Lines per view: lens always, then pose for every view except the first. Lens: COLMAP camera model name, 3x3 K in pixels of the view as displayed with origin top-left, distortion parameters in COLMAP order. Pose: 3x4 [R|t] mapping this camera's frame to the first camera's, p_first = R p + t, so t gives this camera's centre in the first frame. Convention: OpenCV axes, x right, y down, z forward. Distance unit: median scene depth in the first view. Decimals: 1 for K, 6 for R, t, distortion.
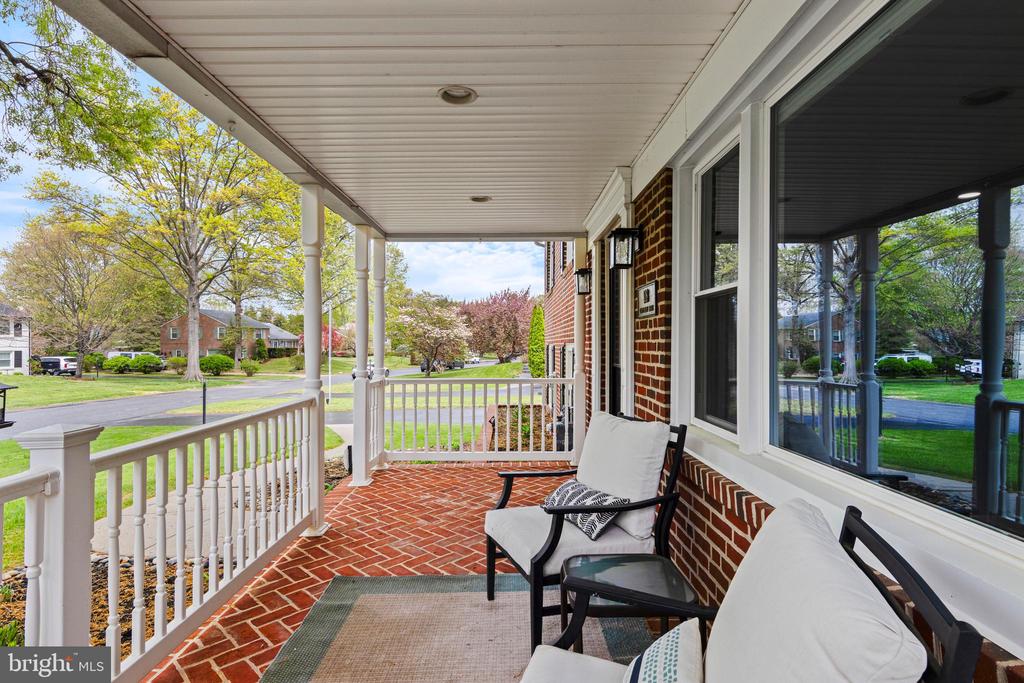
lens RADIAL K [[525.2, 0, 510.7], [0, 525.2, 344.3], [0, 0, 1]] dist [0.004243, 0.000261]
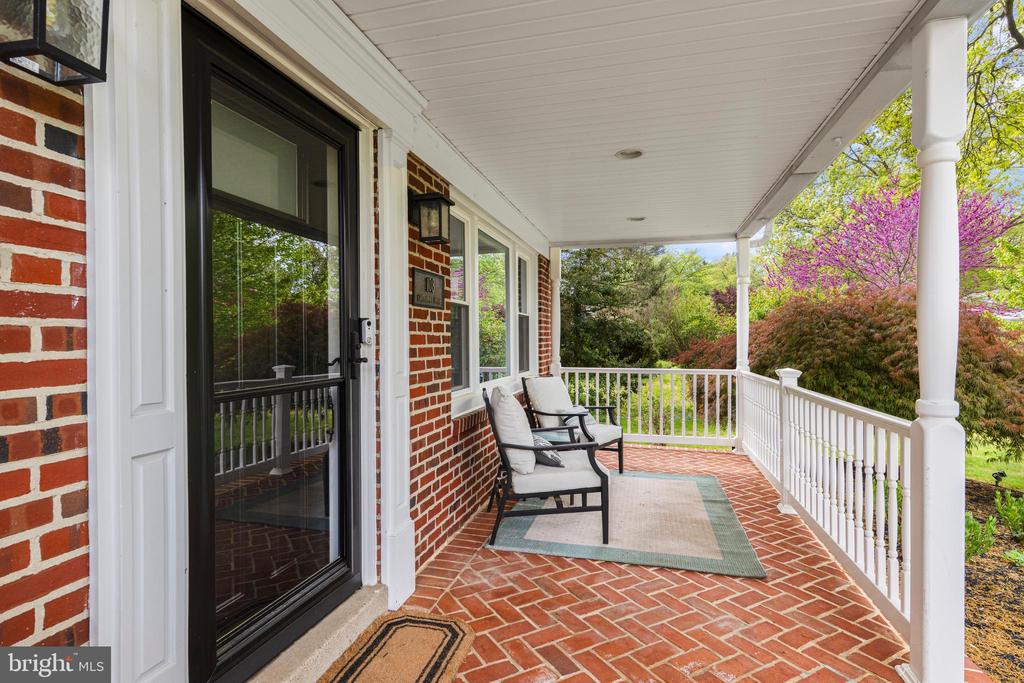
lens RADIAL K [[525.2, 0, 510.6], [0, 525.2, 341.9], [0, 0, 1]] dist [0.004243, 0.000261]
pose [[-0.966254, 0.004249, 0.257555, -0.127842], [0.004740, 0.999988, 0.001287, 0.008841], [-0.257546, 0.002464, -0.966263, 2.015256]]
